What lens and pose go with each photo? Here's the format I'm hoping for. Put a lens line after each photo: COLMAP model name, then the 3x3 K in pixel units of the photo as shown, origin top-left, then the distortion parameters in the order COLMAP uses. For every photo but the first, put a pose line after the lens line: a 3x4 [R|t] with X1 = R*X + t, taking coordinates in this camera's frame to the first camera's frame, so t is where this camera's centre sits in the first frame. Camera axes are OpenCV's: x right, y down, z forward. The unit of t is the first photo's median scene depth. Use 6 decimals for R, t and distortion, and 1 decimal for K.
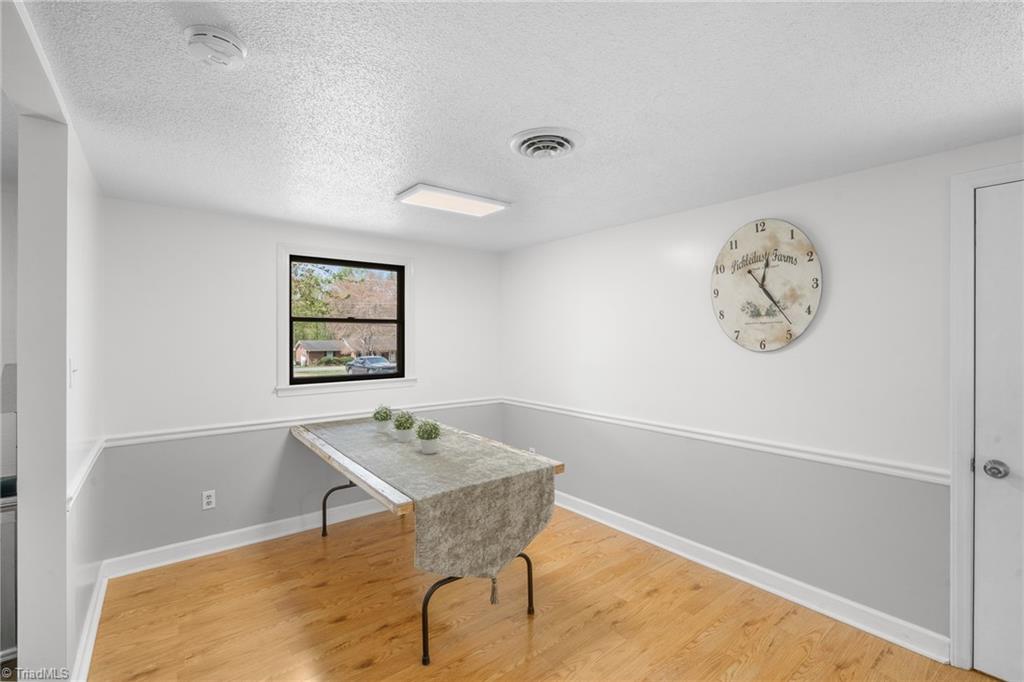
lens RADIAL K [[447.4, 0, 515.0], [0, 447.4, 336.7], [0, 0, 1]] dist [-0.014144, 0.003383]
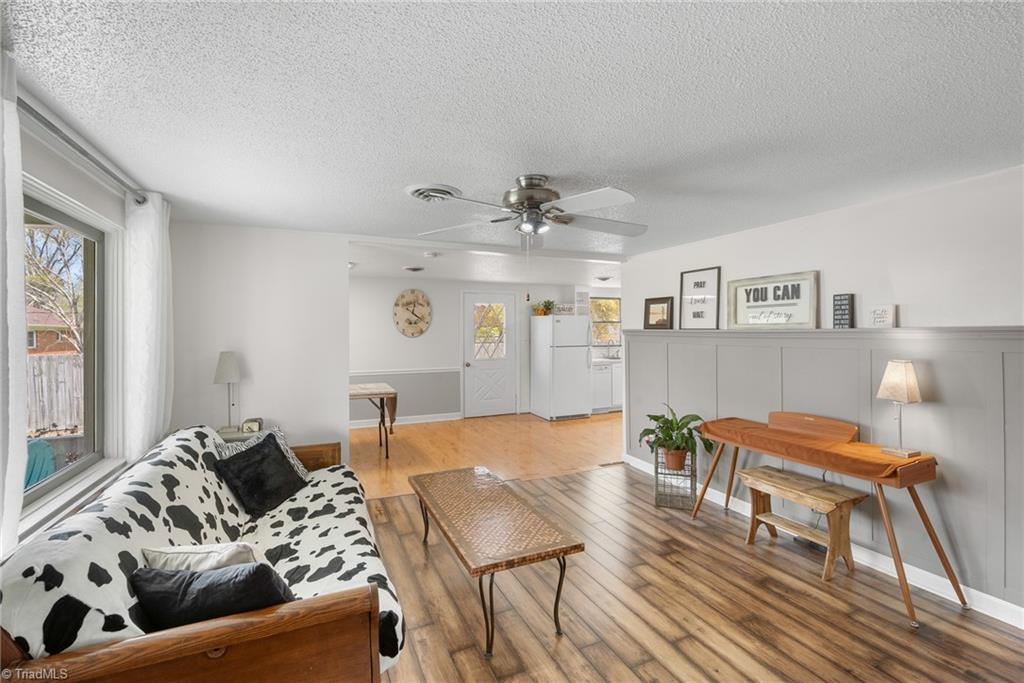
lens RADIAL K [[447.4, 0, 512.1], [0, 447.4, 333.3], [0, 0, 1]] dist [-0.014144, 0.003383]
pose [[0.245548, -0.008840, 0.969344, -1.817799], [0.005724, 0.999954, 0.007669, -0.007050], [-0.969368, 0.003665, 0.245587, -0.250676]]
